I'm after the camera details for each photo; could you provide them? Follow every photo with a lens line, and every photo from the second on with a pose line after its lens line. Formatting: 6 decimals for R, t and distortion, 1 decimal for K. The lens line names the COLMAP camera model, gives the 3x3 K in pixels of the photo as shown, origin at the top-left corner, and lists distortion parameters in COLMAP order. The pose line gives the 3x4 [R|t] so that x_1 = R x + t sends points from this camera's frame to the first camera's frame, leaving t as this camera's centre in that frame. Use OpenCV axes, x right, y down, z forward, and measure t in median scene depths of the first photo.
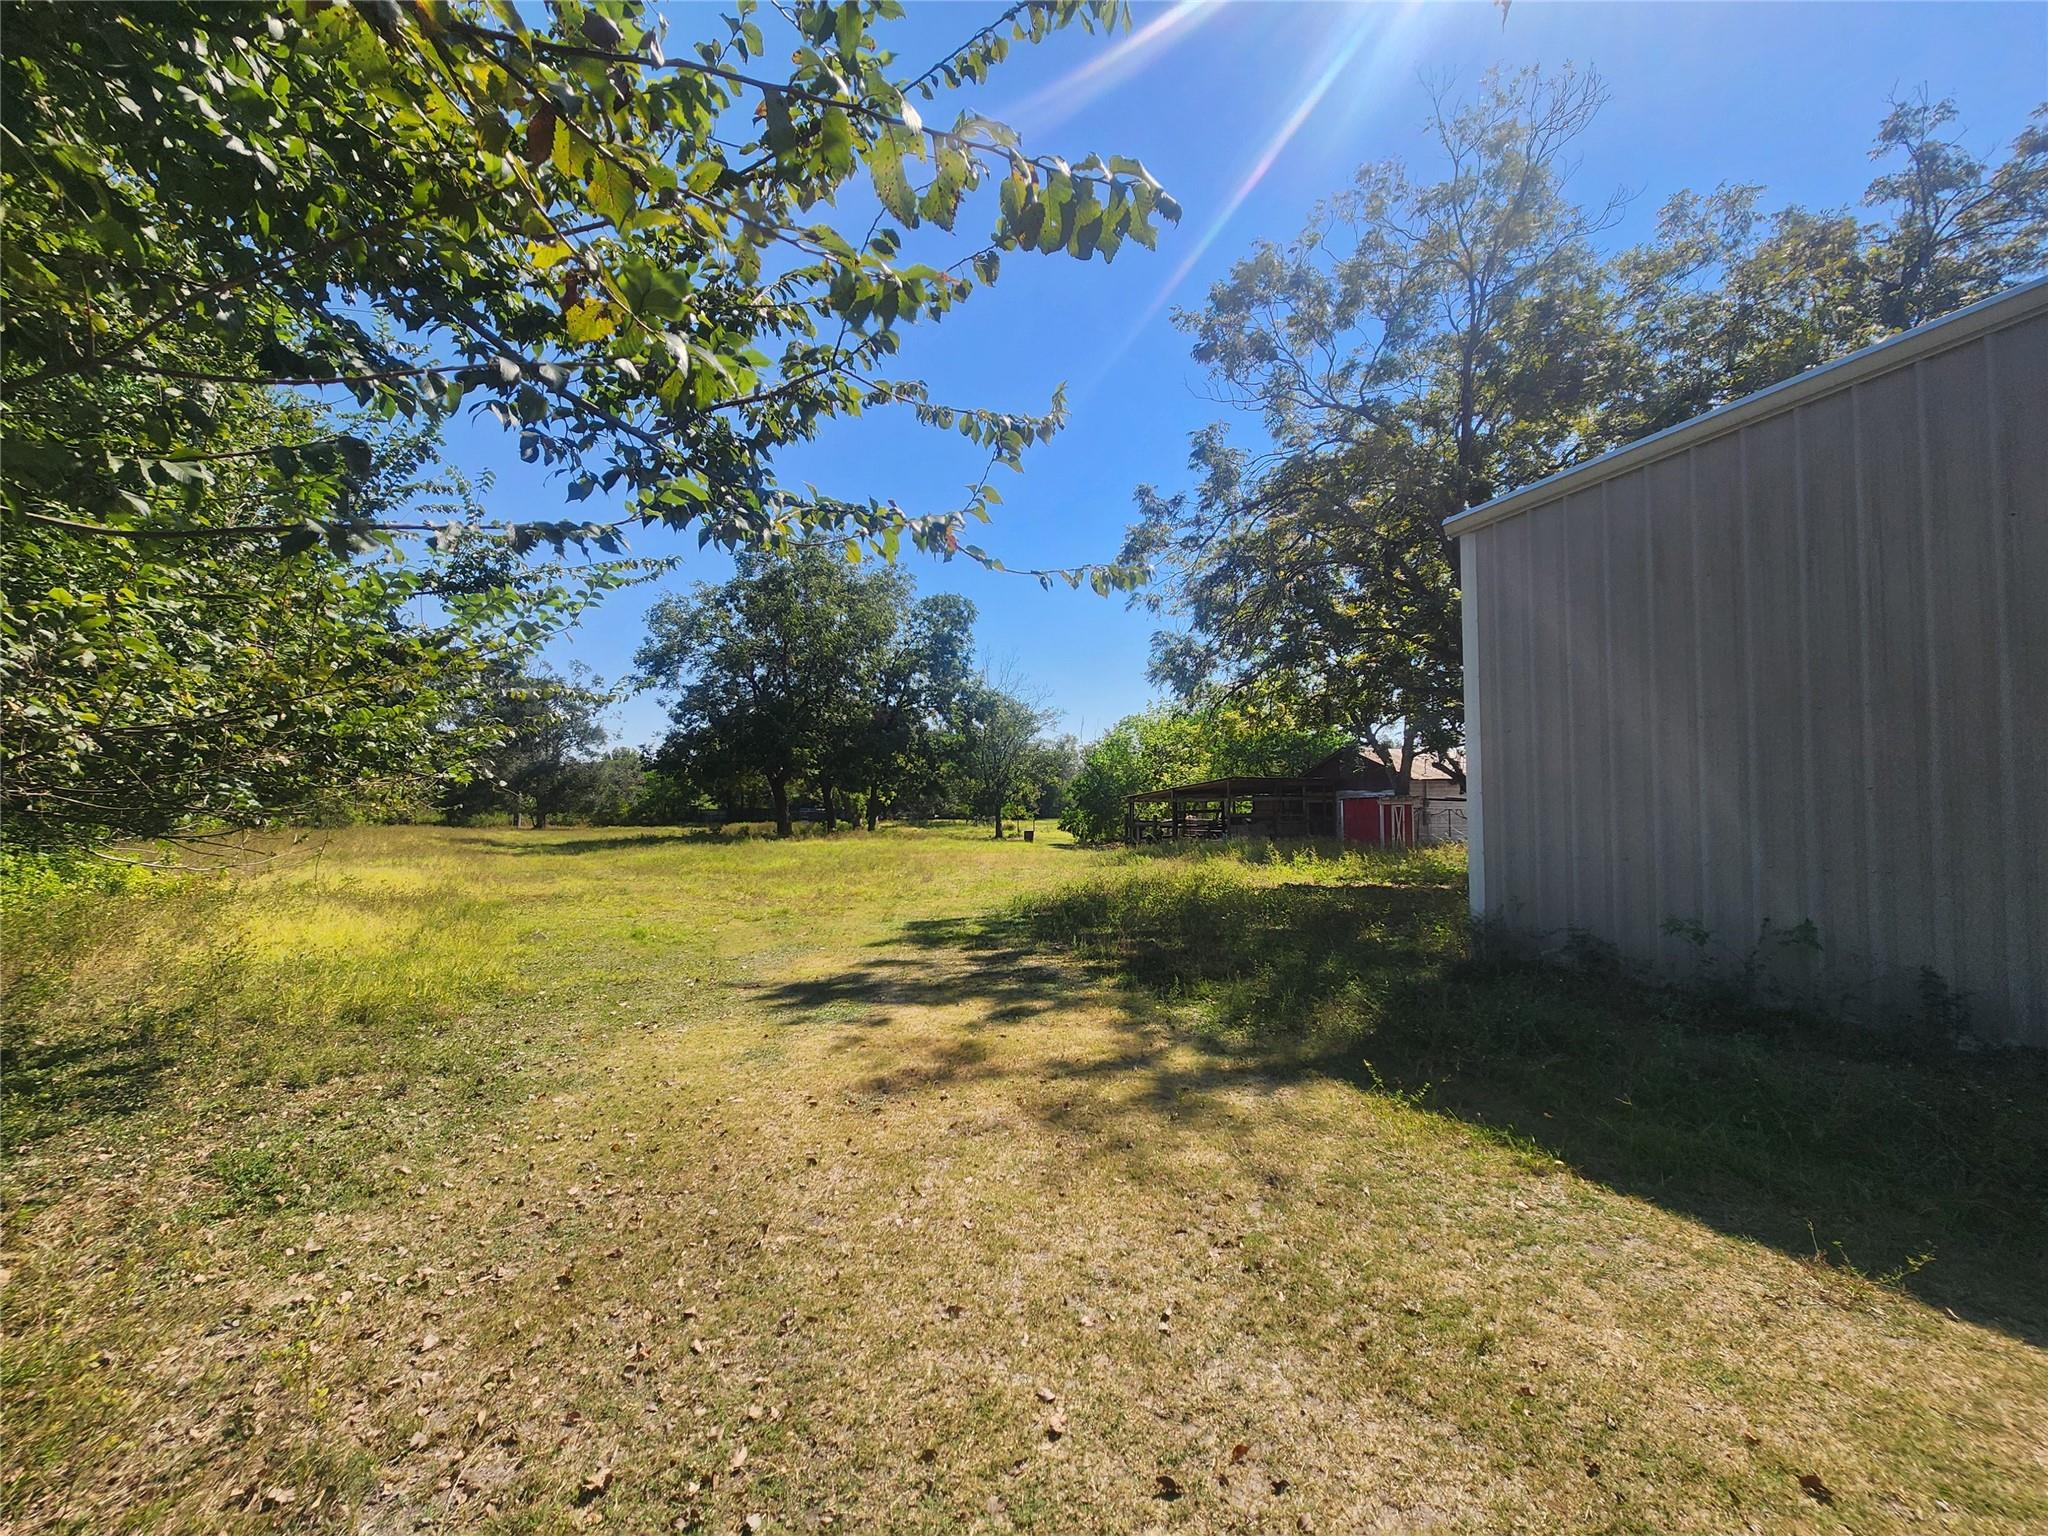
lens RADIAL K [[819.2, 0, 1028.8], [0, 819.2, 757.7], [0, 0, 1]] dist [0.000760, 0.000041]
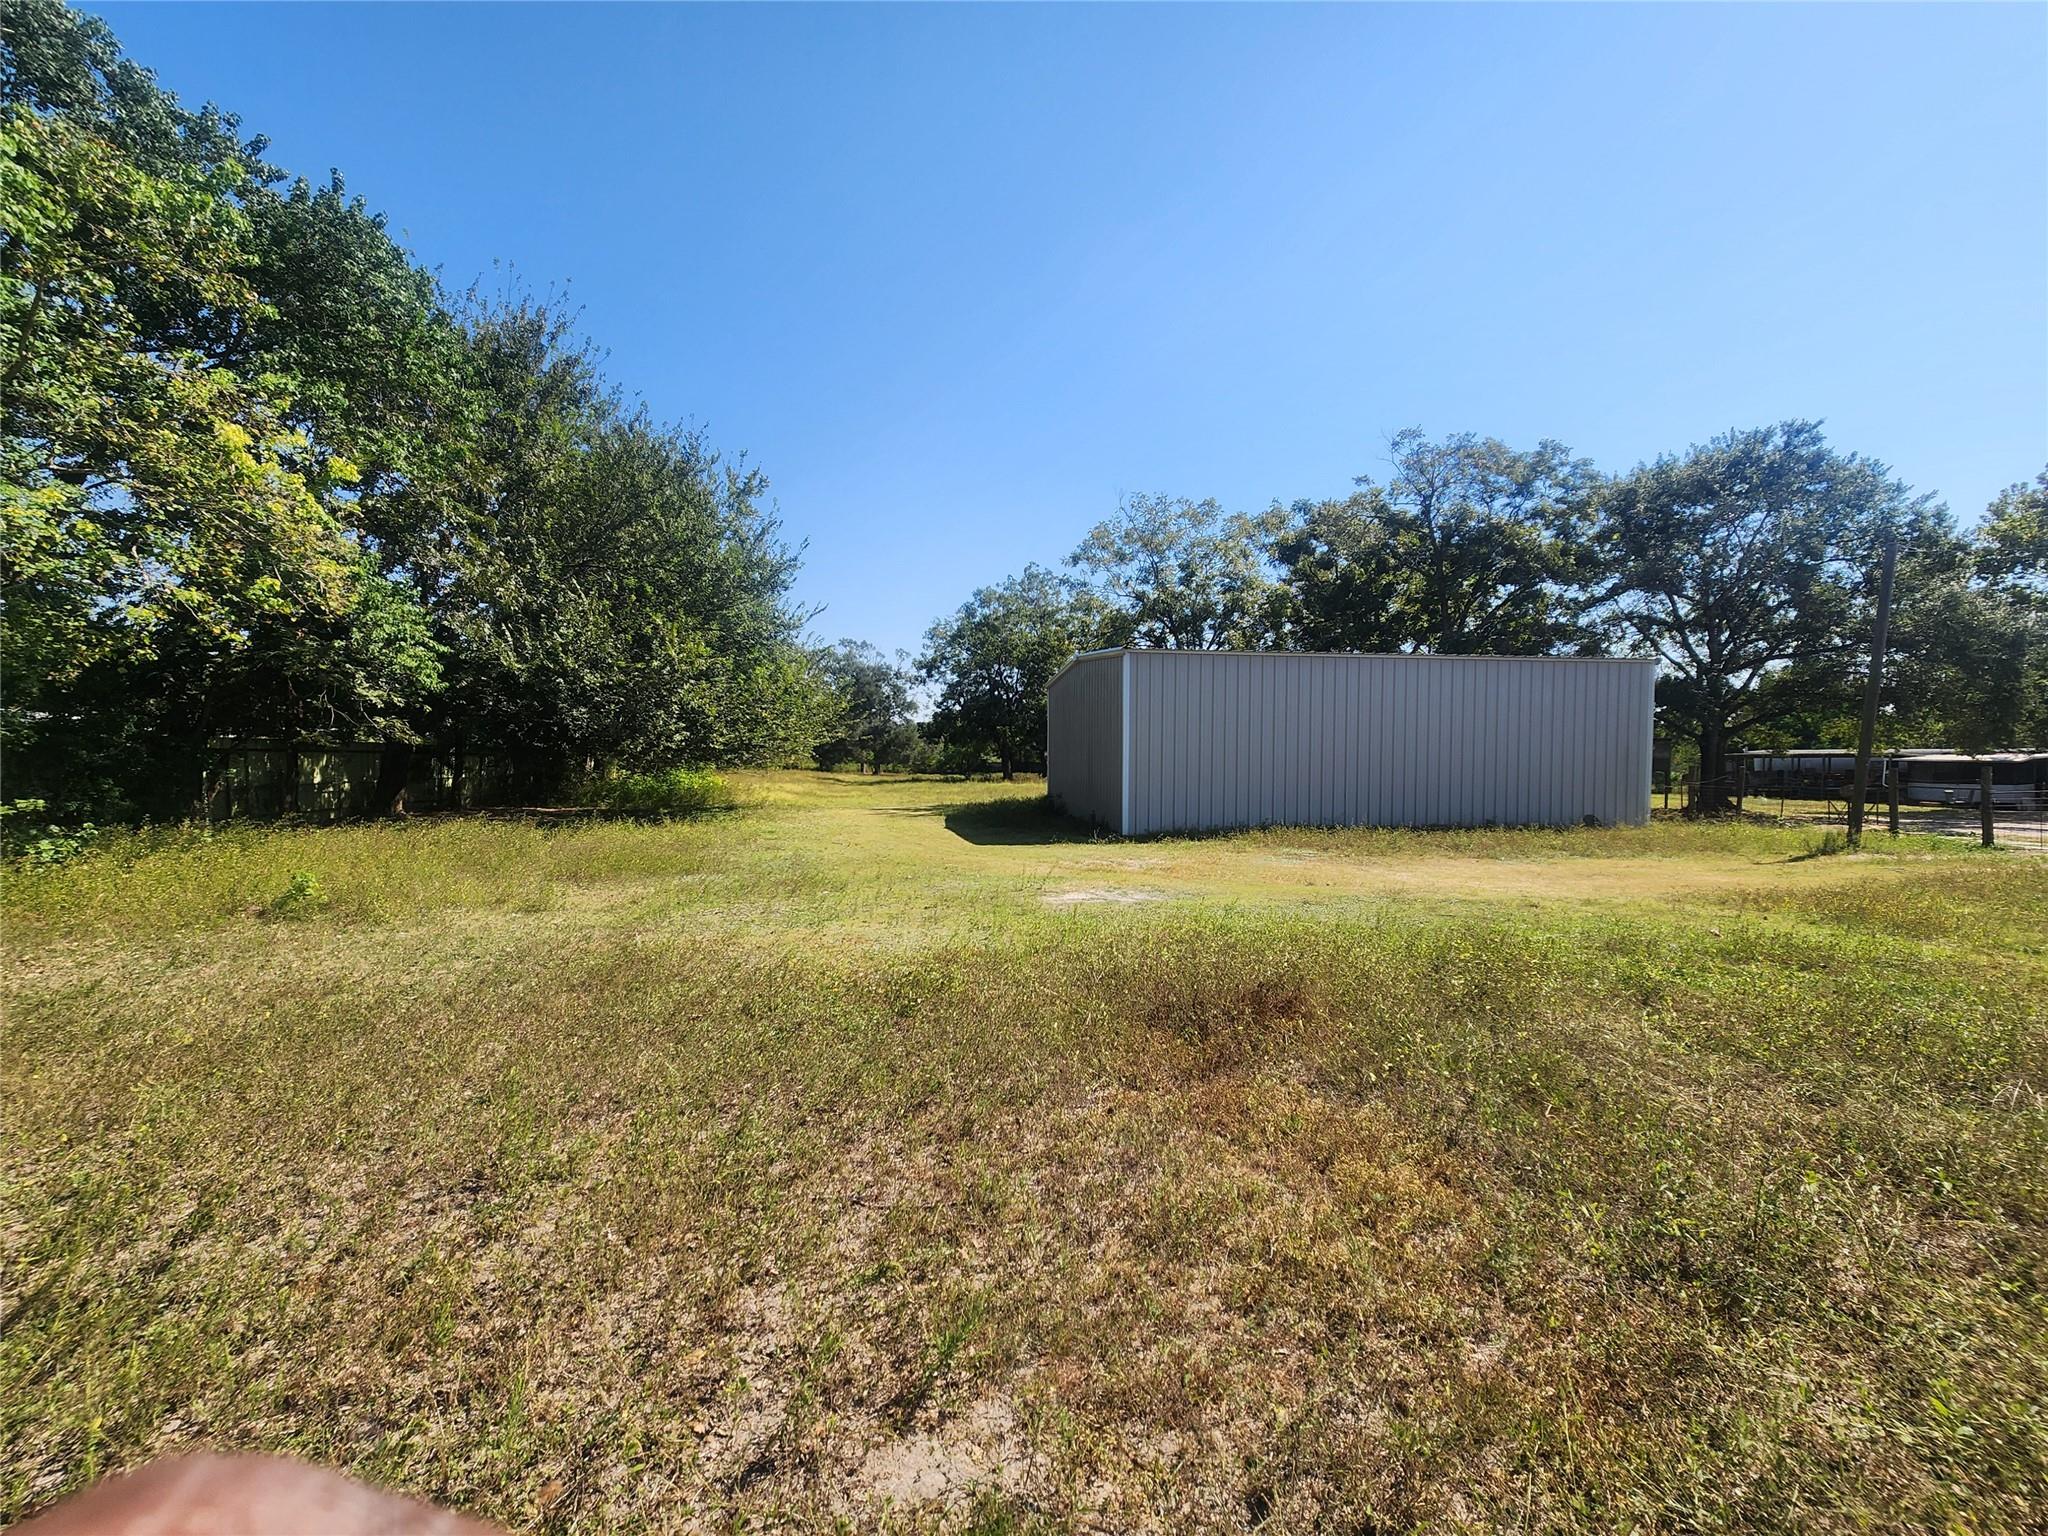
lens RADIAL K [[819.2, 0, 1022.1], [0, 819.2, 768.7], [0, 0, 1]] dist [0.000760, 0.000041]
pose [[0.929388, 0.028530, -0.368000, 0.206970], [-0.005081, 0.997903, 0.064532, -0.020065], [0.369069, -0.058105, 0.927584, -0.276550]]
